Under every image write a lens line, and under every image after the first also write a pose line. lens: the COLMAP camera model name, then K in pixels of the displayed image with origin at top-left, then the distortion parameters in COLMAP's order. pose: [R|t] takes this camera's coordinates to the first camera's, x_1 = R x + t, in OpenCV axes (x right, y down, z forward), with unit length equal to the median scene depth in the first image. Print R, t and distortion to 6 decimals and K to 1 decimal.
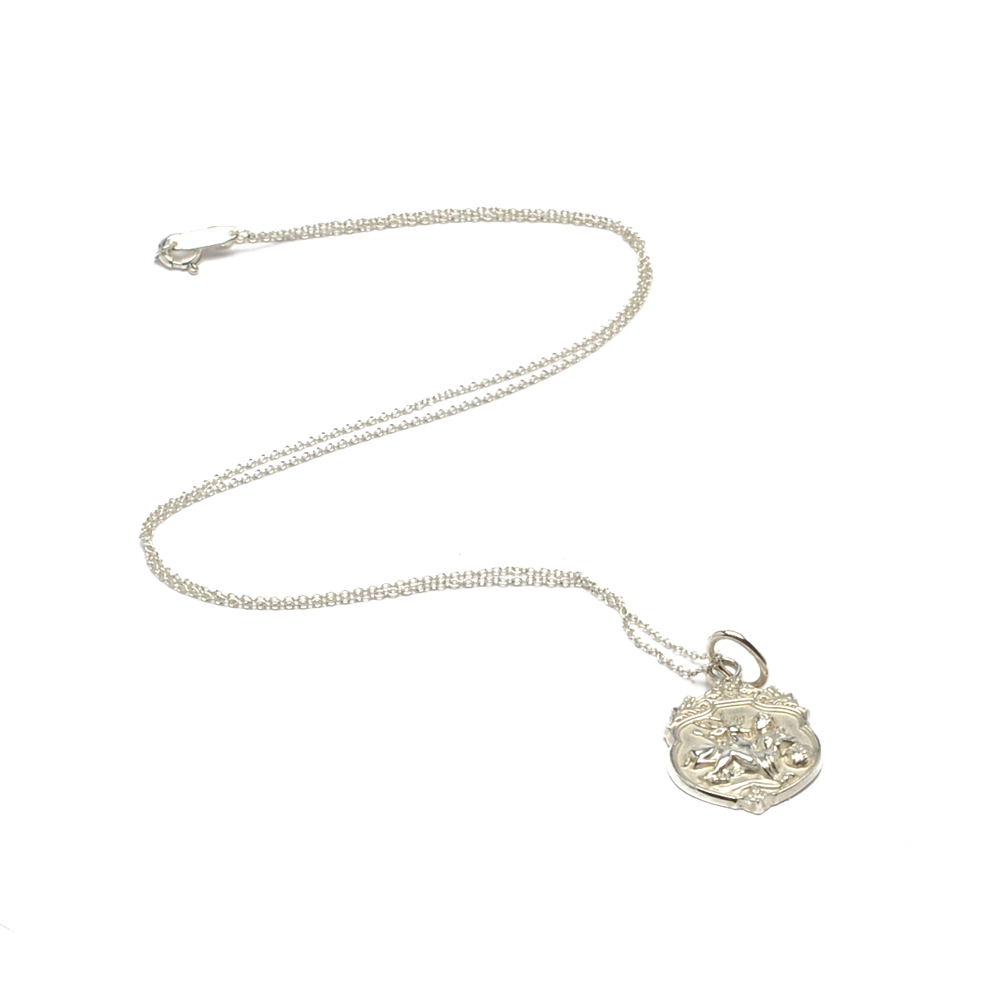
lens RADIAL K [[3527.7, 0, 500.0], [0, 3527.7, 500.1], [0, 0, 1]] dist [-0.029948, 0.000000]
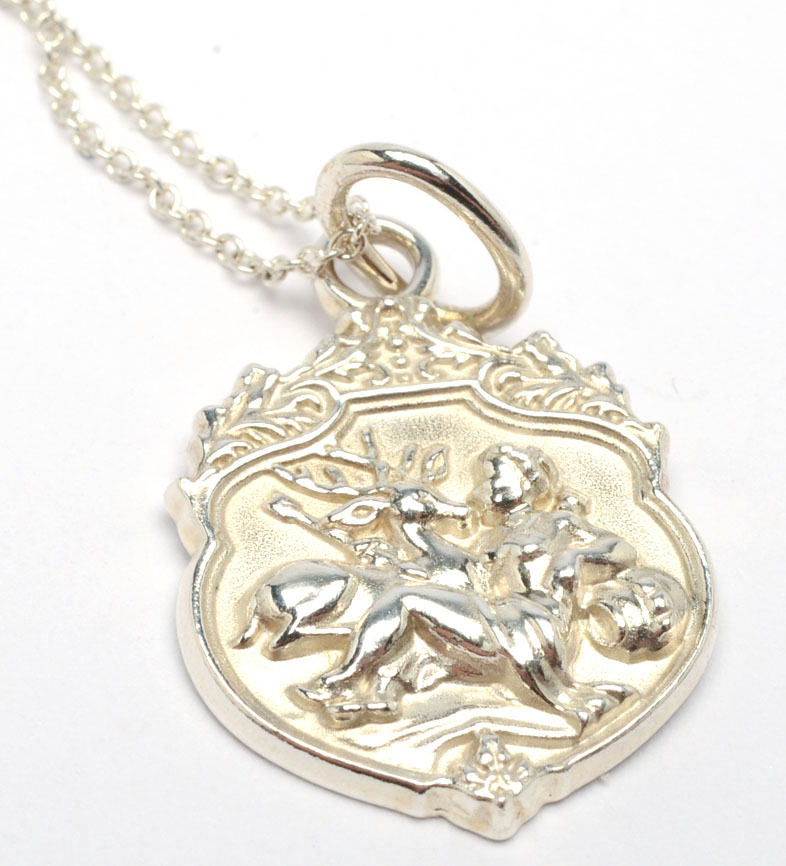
lens RADIAL K [[2582.4, 0, 394.4], [0, 2582.4, 432.8], [0, 0, 1]] dist [-0.098328, 0.000000]
pose [[0.992850, -0.012858, 0.118678, 0.039644], [-0.028736, 0.939201, 0.342163, -0.013078], [-0.115862, -0.343126, 0.932116, 0.802968]]
